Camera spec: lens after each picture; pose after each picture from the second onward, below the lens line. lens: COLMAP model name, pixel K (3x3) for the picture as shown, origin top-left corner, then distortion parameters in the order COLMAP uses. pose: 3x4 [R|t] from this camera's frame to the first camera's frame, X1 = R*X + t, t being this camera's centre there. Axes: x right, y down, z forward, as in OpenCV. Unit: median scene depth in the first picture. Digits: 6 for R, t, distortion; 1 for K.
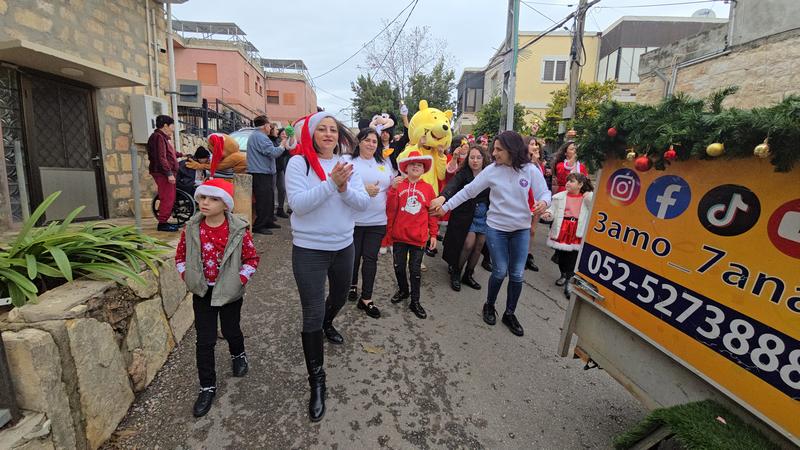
lens RADIAL K [[324.7, 0, 401.0], [0, 324.7, 227.0], [0, 0, 1]] dist [-0.002692, -0.002989]
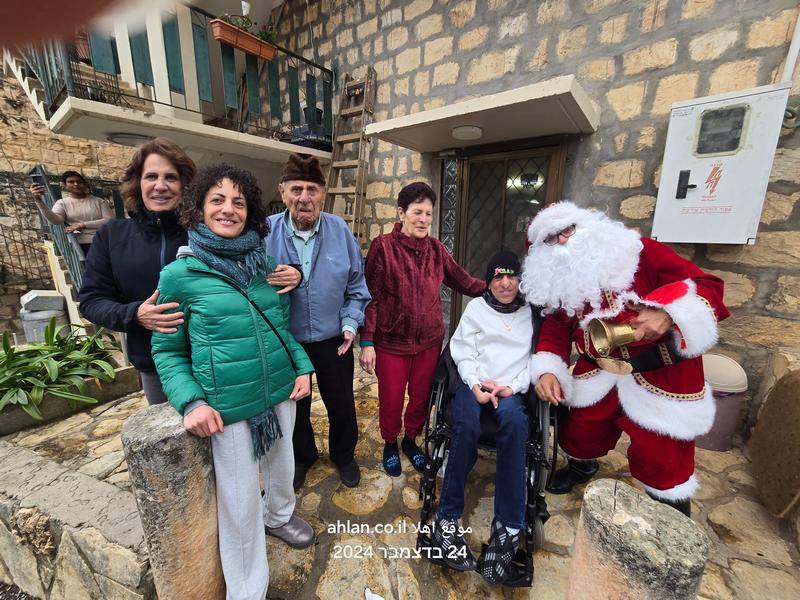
lens RADIAL K [[329.8, 0, 388.7], [0, 329.8, 302.8], [0, 0, 1]] dist [-0.019685, 0.005756]
pose [[-0.522962, 0.161660, -0.836885, -0.214372], [-0.146444, 0.950208, 0.275062, -0.180296], [0.839681, 0.266404, -0.473249, 0.674867]]
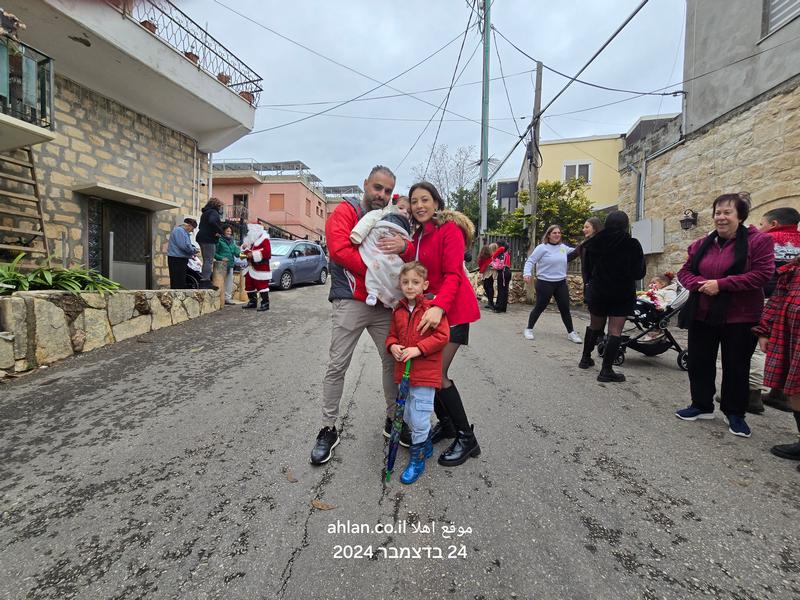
lens RADIAL K [[329.8, 0, 401.3], [0, 329.8, 302.0], [0, 0, 1]] dist [-0.019685, 0.005756]
pose [[0.974454, -0.001008, -0.224586, 0.336529], [-0.026994, 0.992215, -0.121579, 0.091802], [0.222960, 0.124536, 0.966840, -0.103852]]
